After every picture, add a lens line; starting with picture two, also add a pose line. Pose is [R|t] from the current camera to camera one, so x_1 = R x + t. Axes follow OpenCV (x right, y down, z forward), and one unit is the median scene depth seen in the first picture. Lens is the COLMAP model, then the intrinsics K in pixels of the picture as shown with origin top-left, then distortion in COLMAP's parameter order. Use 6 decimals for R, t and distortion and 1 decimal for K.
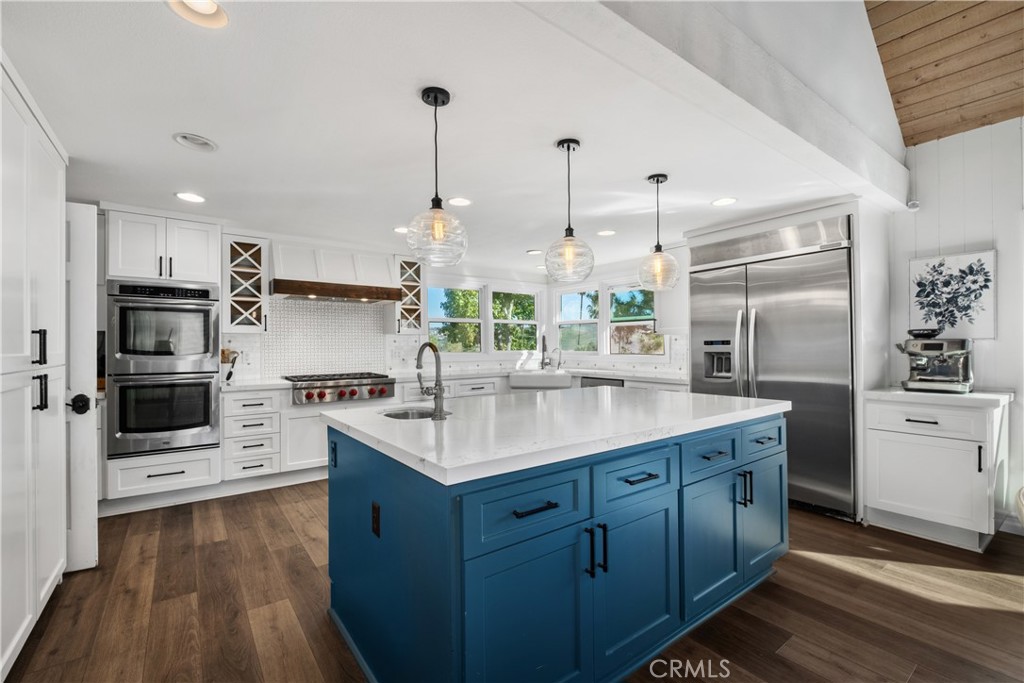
lens RADIAL K [[444.5, 0, 512.2], [0, 444.5, 342.8], [0, 0, 1]] dist [-0.003118, 0.000340]
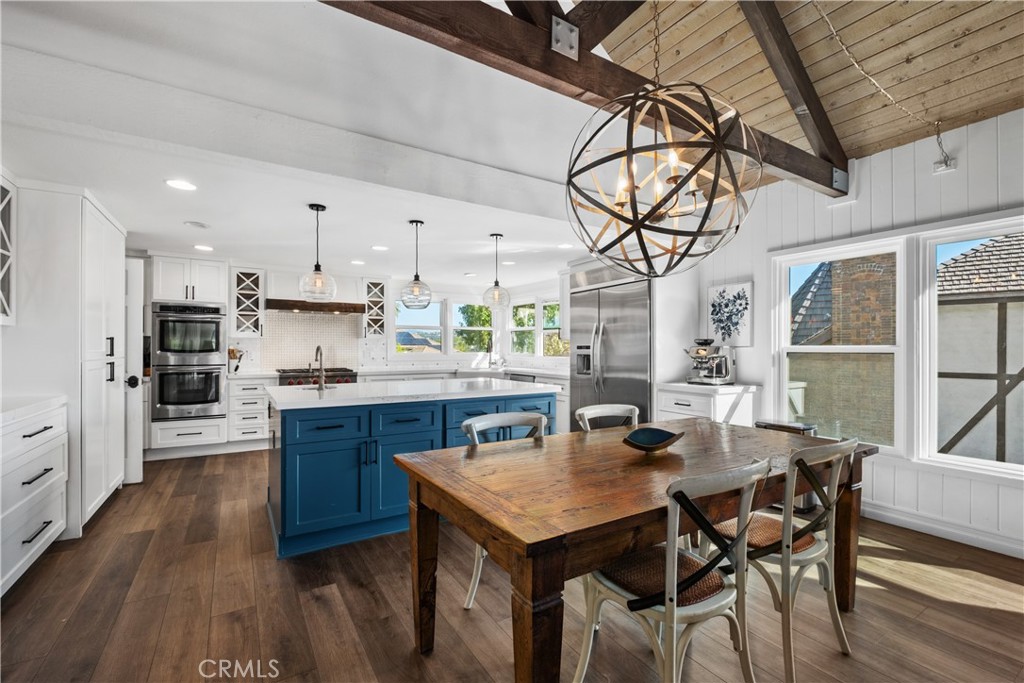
lens RADIAL K [[444.5, 0, 511.4], [0, 444.5, 345.5], [0, 0, 1]] dist [-0.003118, 0.000340]
pose [[0.996605, 0.008290, -0.081911, 0.423878], [-0.008237, 0.999966, 0.000980, -0.006693], [0.081916, -0.000302, 0.996639, -0.397920]]
